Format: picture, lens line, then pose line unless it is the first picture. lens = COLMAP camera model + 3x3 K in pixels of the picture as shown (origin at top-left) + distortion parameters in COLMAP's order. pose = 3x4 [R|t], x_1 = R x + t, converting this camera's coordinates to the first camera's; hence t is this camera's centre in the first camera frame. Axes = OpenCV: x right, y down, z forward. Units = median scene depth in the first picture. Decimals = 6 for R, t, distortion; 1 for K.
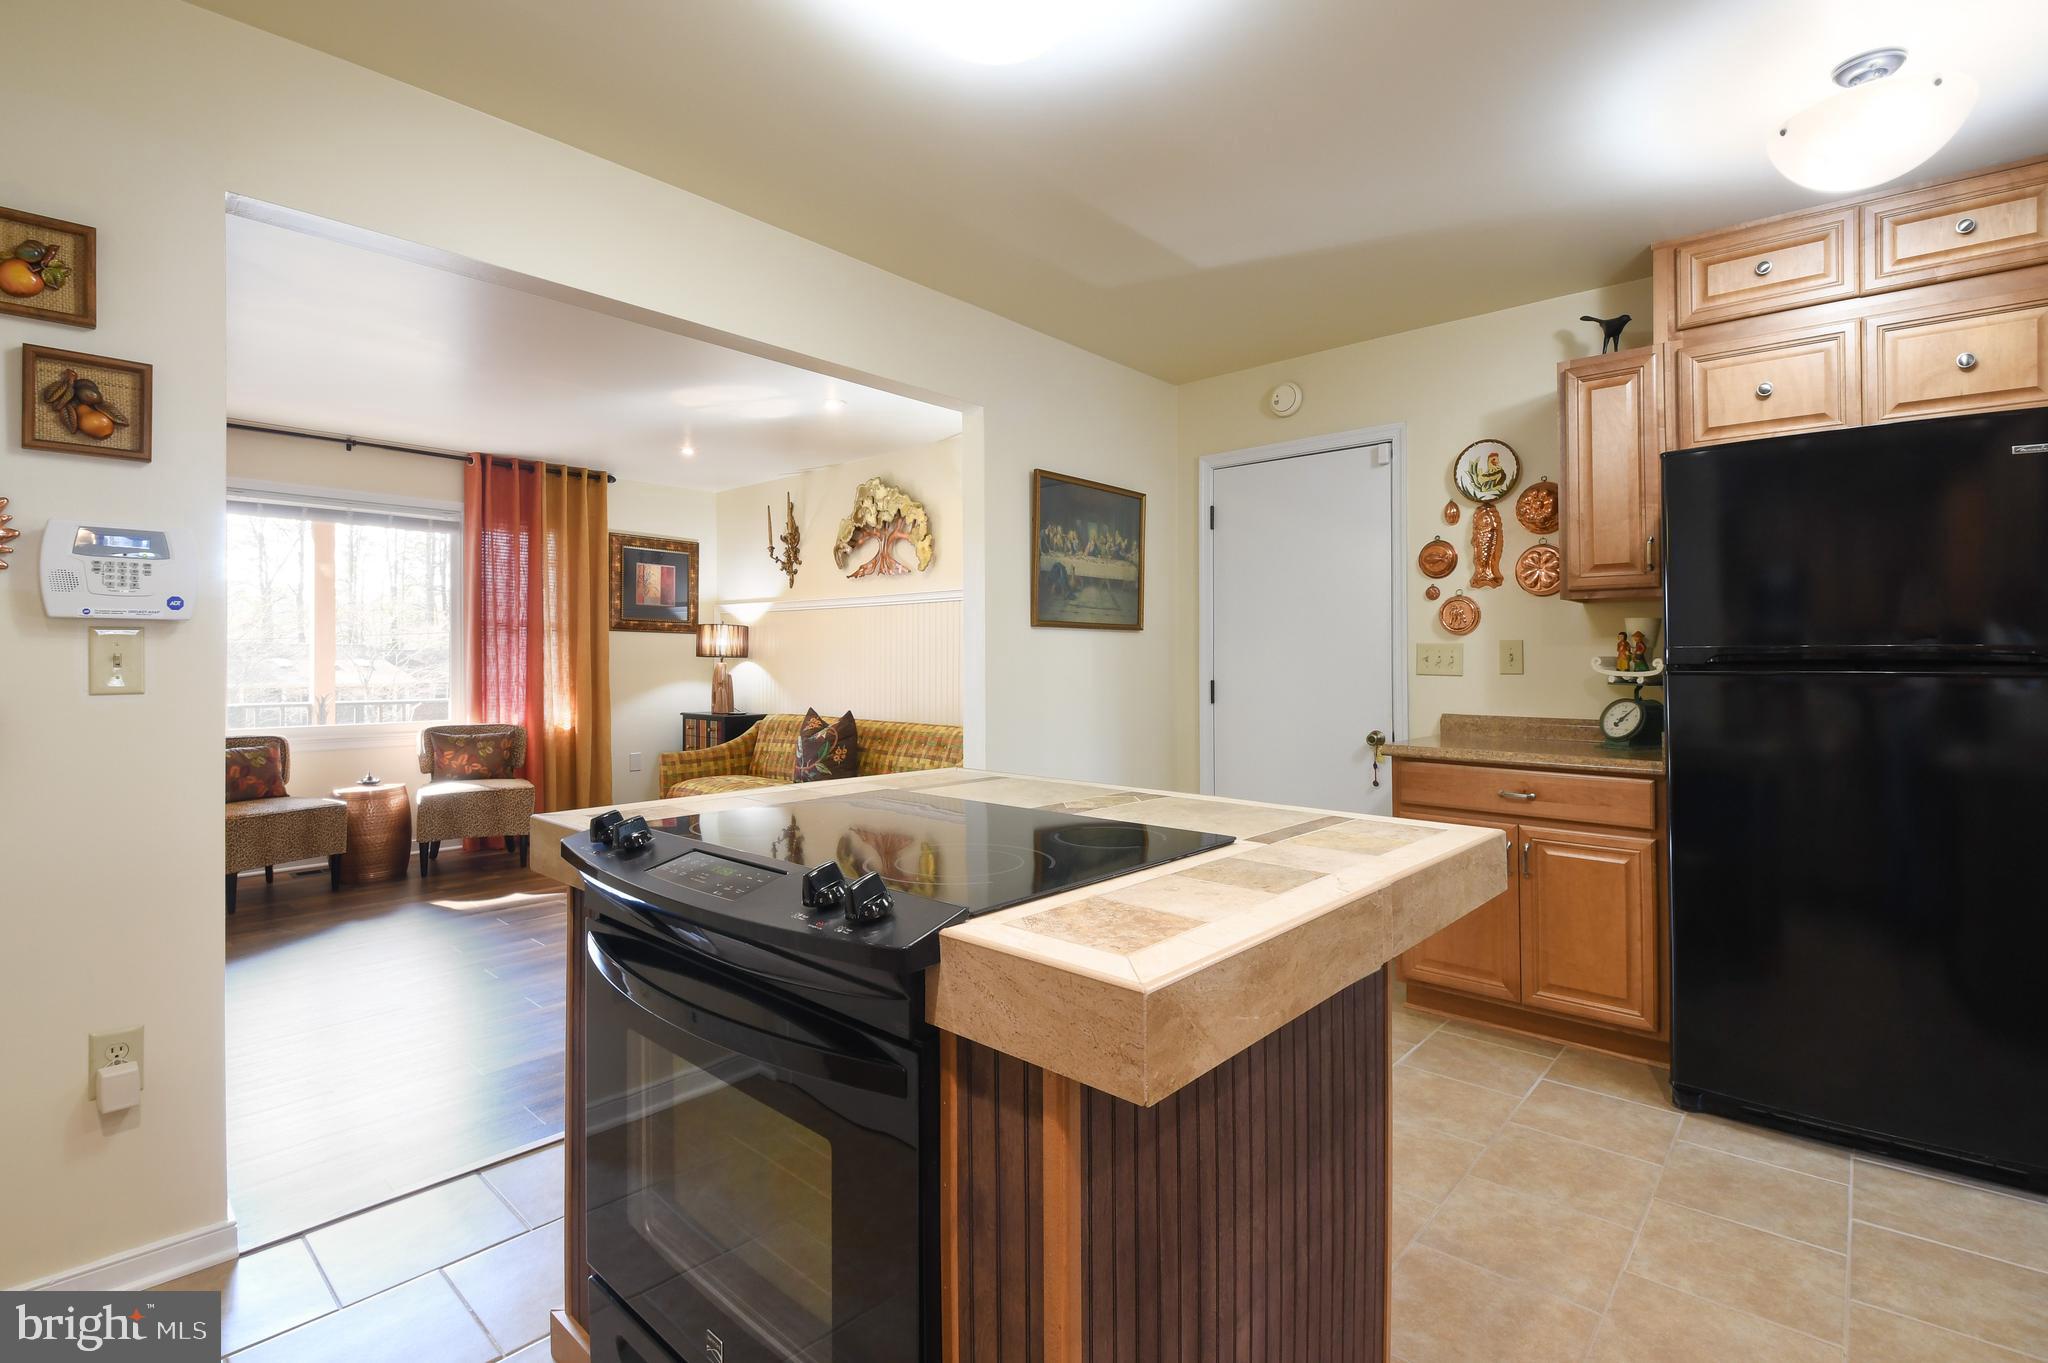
lens RADIAL K [[947.3, 0, 1024.0], [0, 947.3, 655.7], [0, 0, 1]] dist [0.012827, -0.000407]
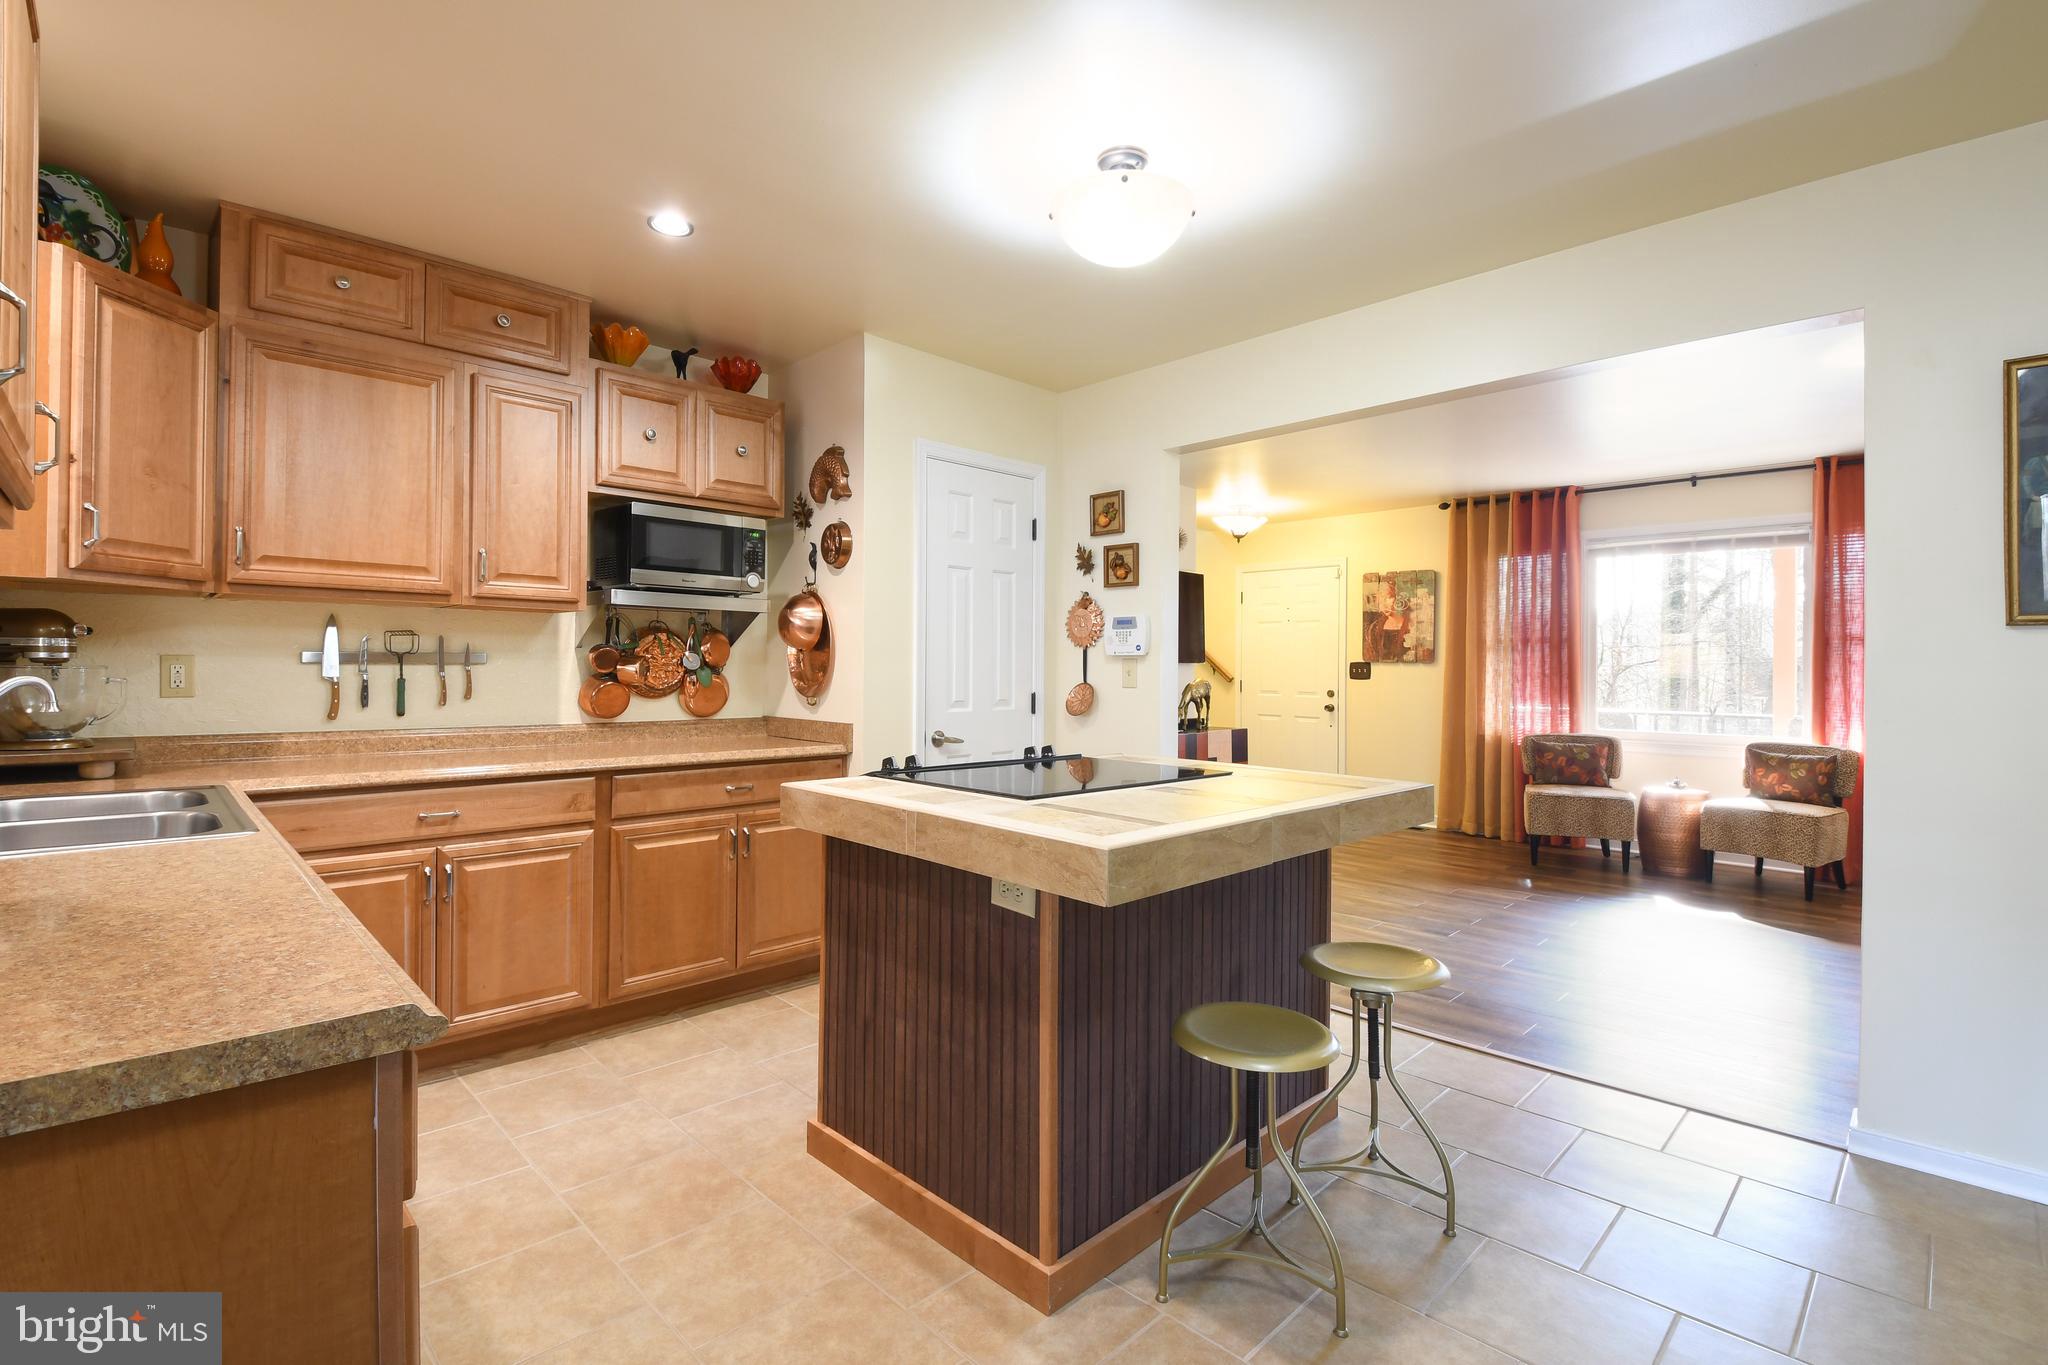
lens RADIAL K [[921.2, 0, 981.2], [0, 921.2, 670.7], [0, 0, 1]] dist [-0.020585, -0.000067]
pose [[-0.074164, 0.000061, -0.997246, 0.376150], [-0.002267, 0.999997, 0.000230, -0.000512], [0.997243, 0.002278, -0.074164, 0.235932]]
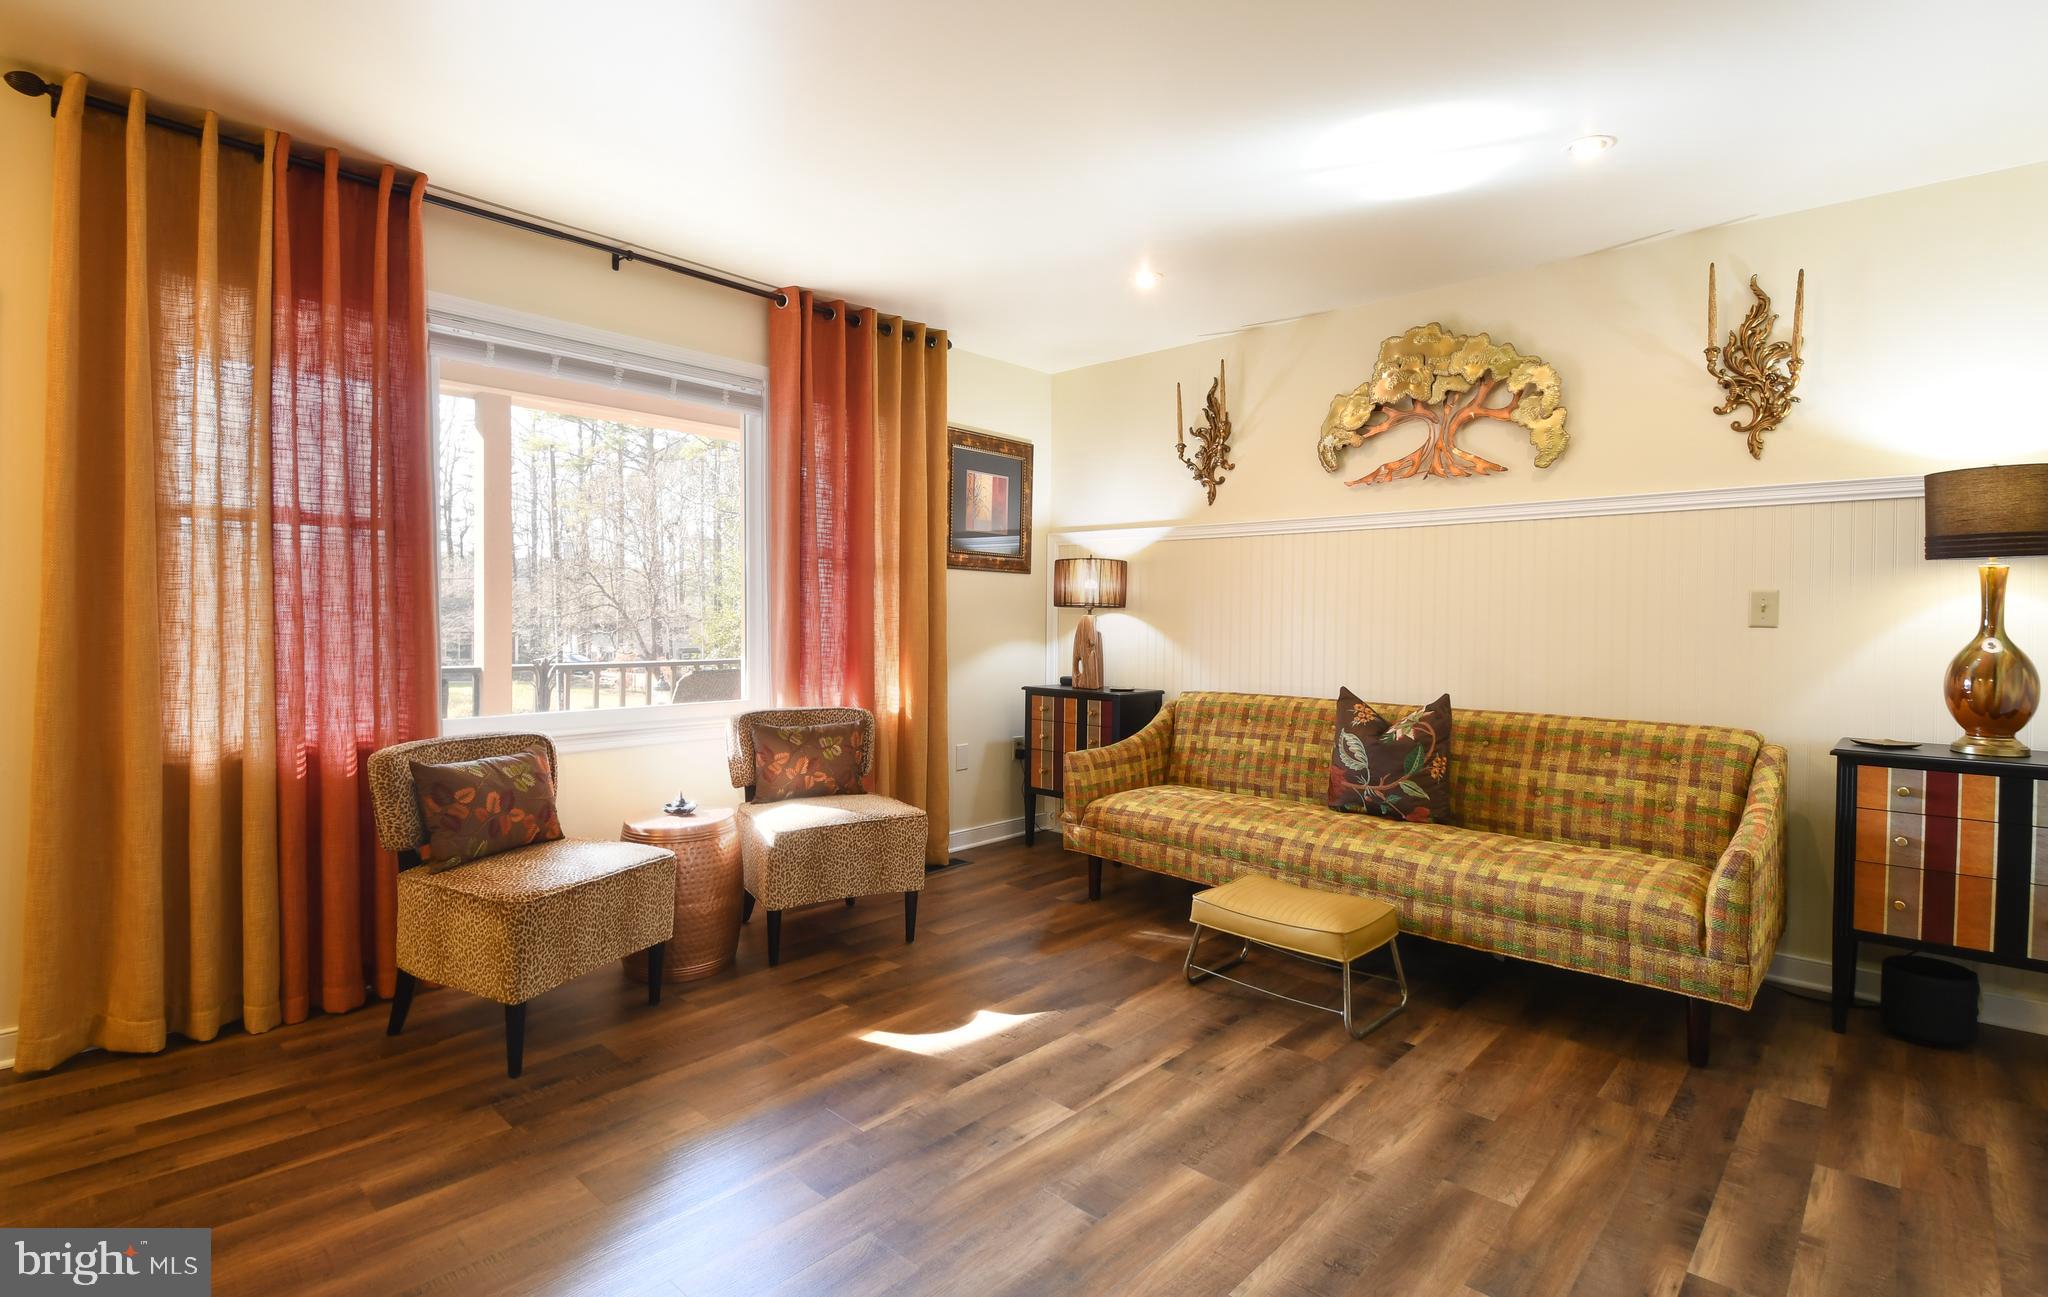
lens RADIAL K [[979.4, 0, 1014.2], [0, 979.4, 625.7], [0, 0, 1]] dist [0.049839, -0.046932]
pose [[0.999905, 0.003179, -0.013382, -0.408857], [-0.002948, 0.999847, 0.017235, 0.003129], [0.013434, -0.017194, 0.999762, 0.321803]]
